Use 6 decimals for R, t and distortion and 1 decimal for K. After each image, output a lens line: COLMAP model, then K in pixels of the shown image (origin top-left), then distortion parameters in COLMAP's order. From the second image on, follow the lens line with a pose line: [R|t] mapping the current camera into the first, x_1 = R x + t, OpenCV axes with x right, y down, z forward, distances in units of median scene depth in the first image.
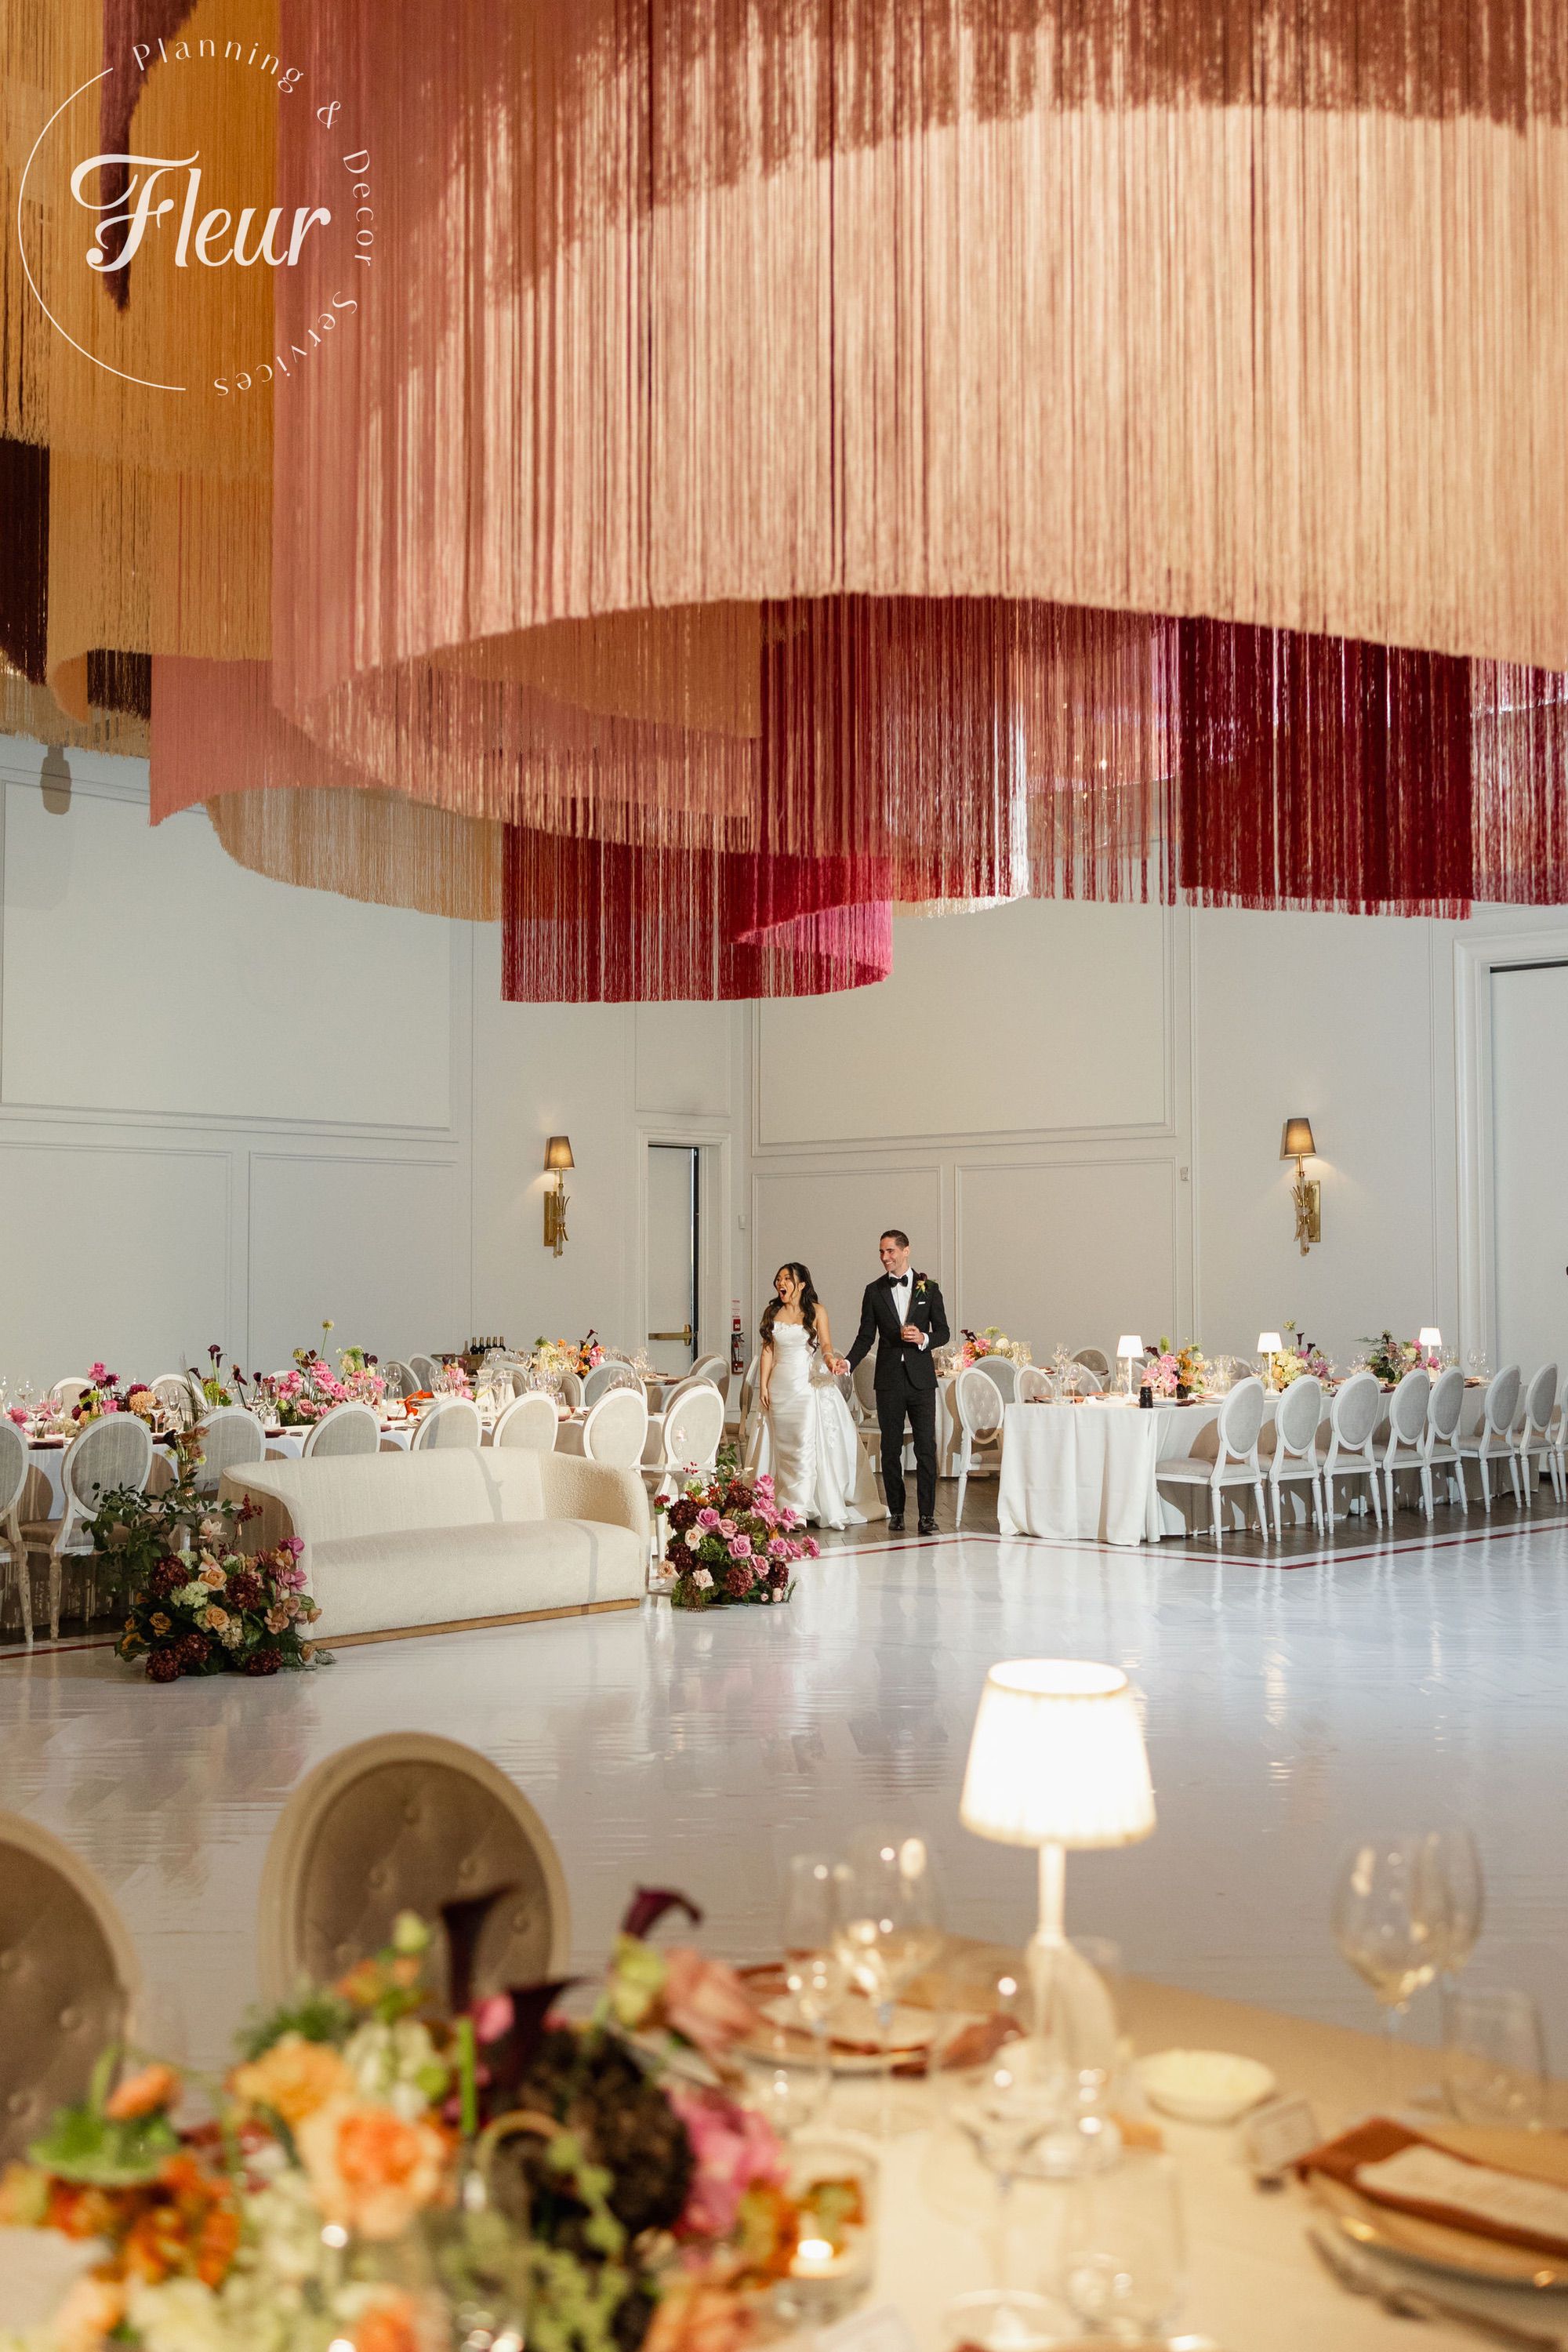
lens RADIAL K [[2381.2, 0, 781.5], [0, 2381.2, 1213.1], [0, 0, 1]] dist [0.026822, -0.000328]
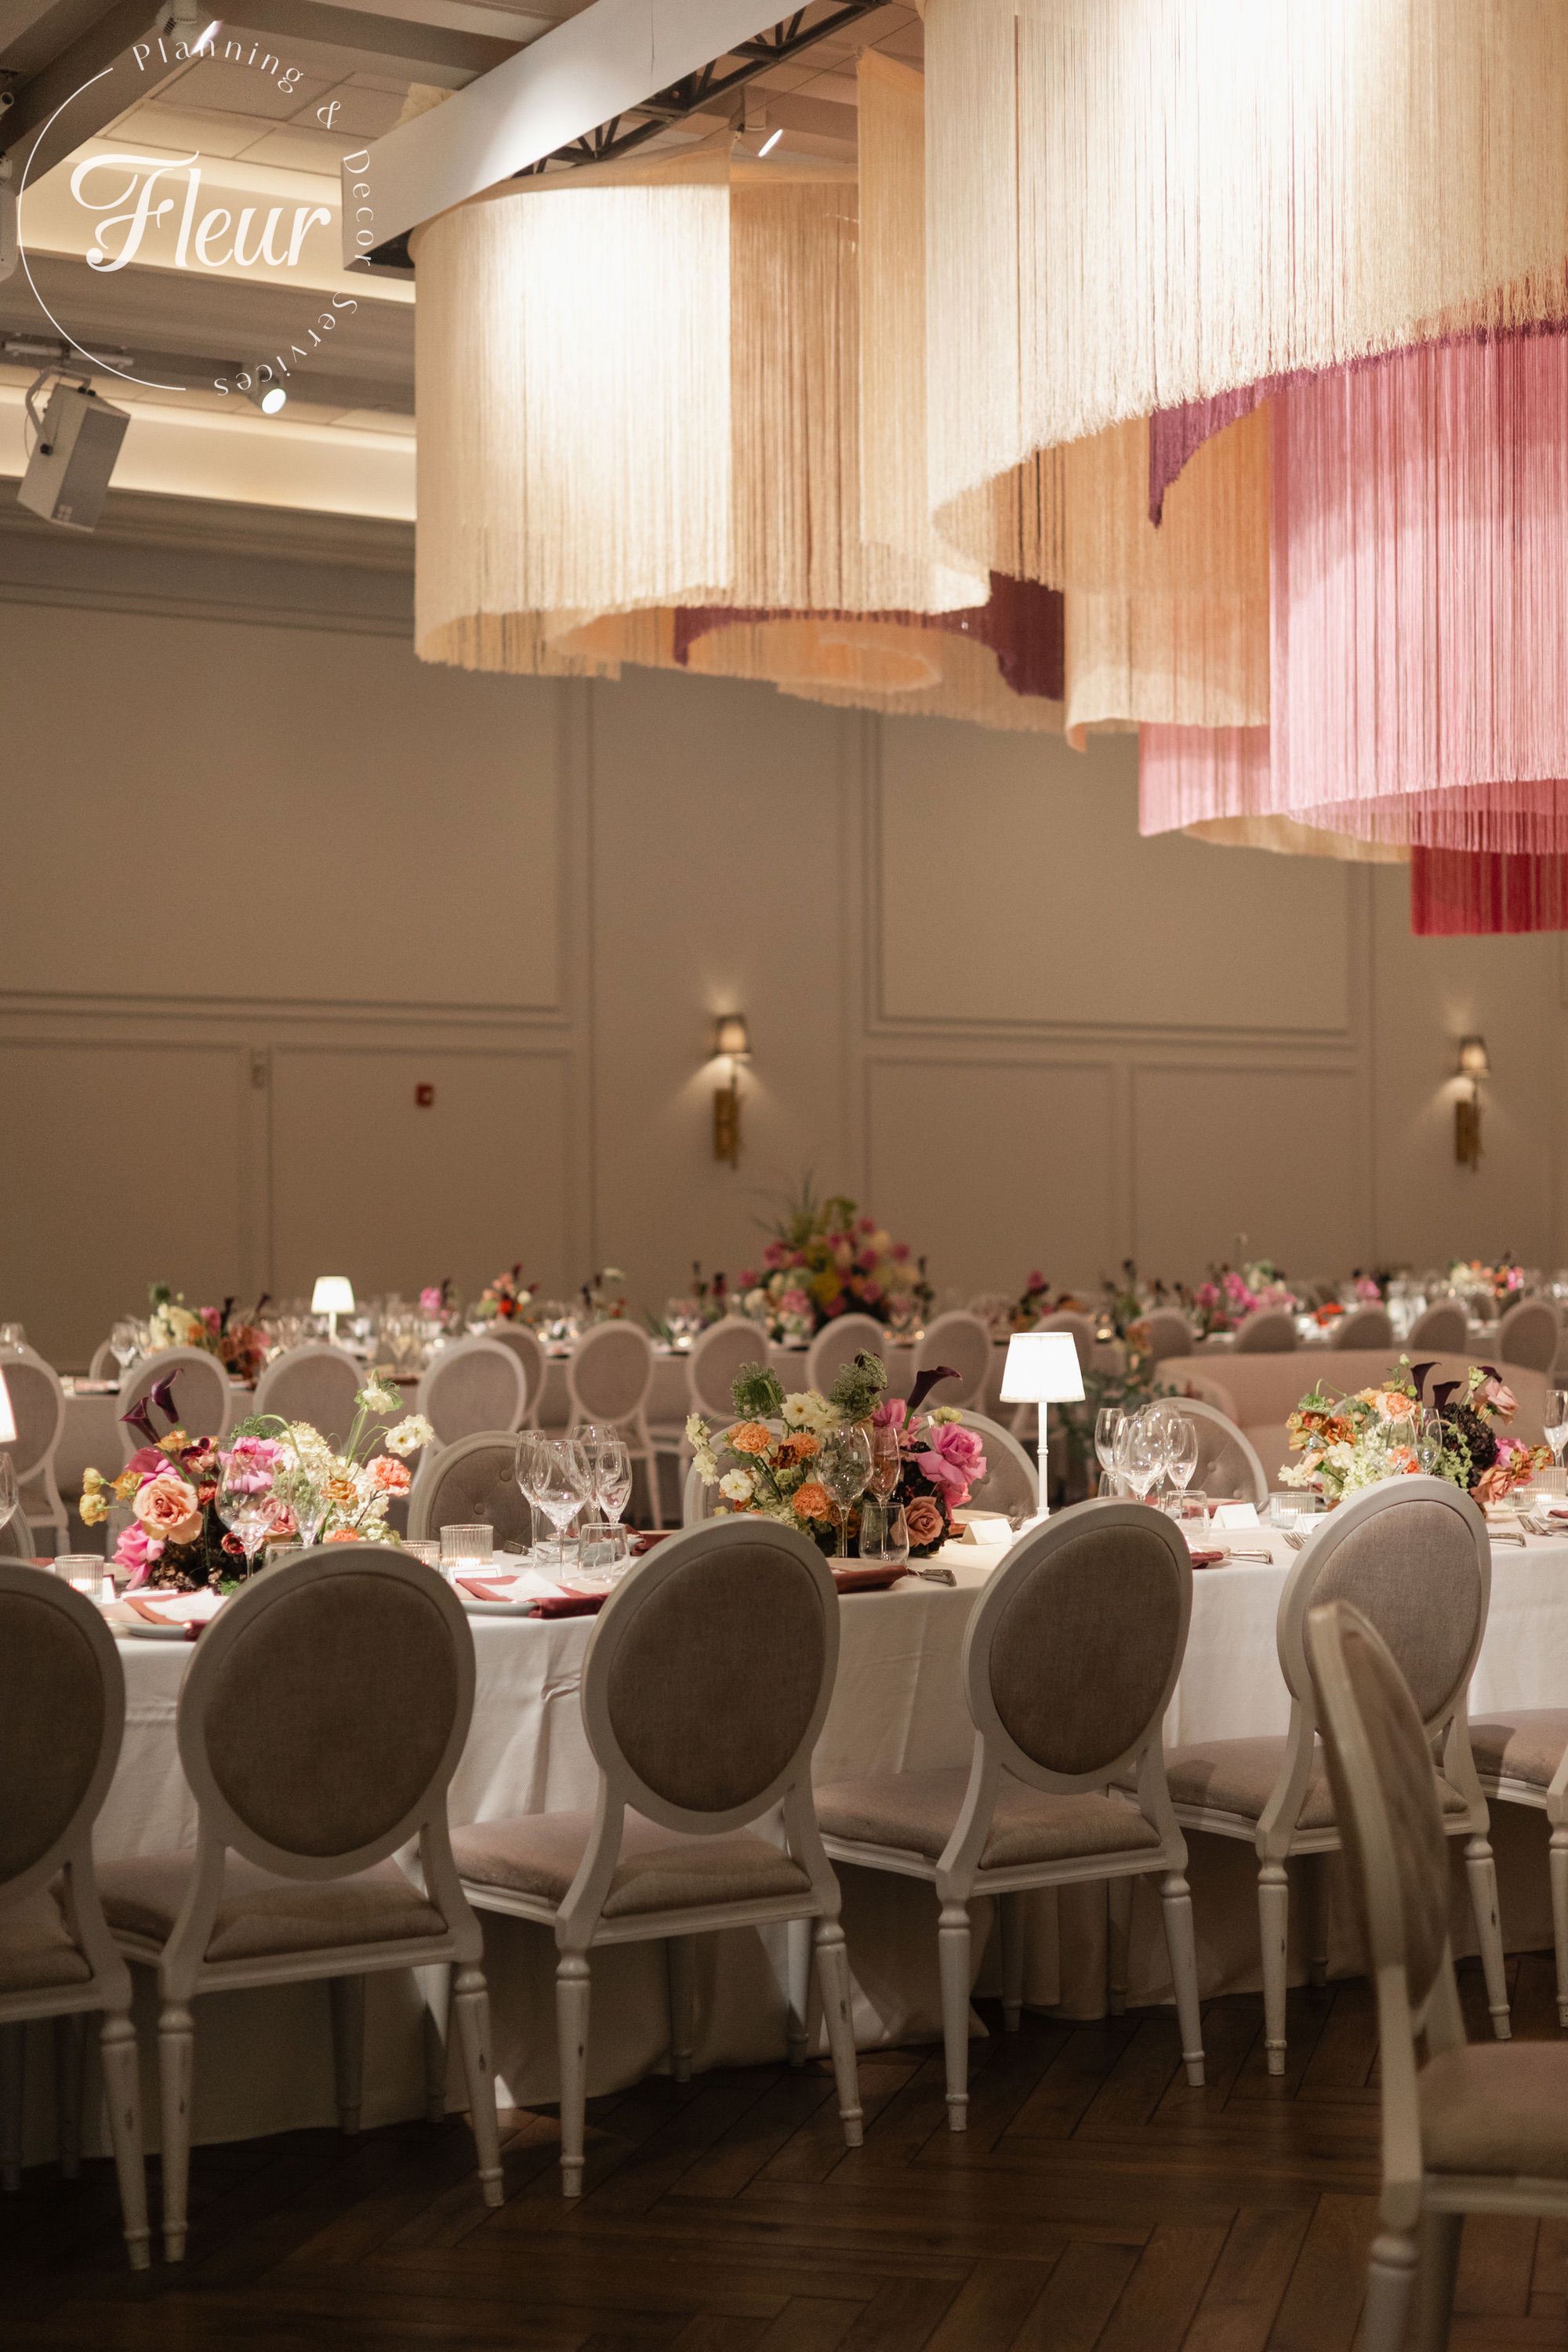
lens RADIAL K [[3357.2, 0, 784.0], [0, 3357.2, 1176.0], [0, 0, 1]] dist [-0.006675, 0.116353]
pose [[0.955797, -0.007252, -0.293938, 0.053402], [0.011751, 0.999839, 0.013545, -0.002314], [0.293793, -0.016401, 0.955728, -0.503599]]
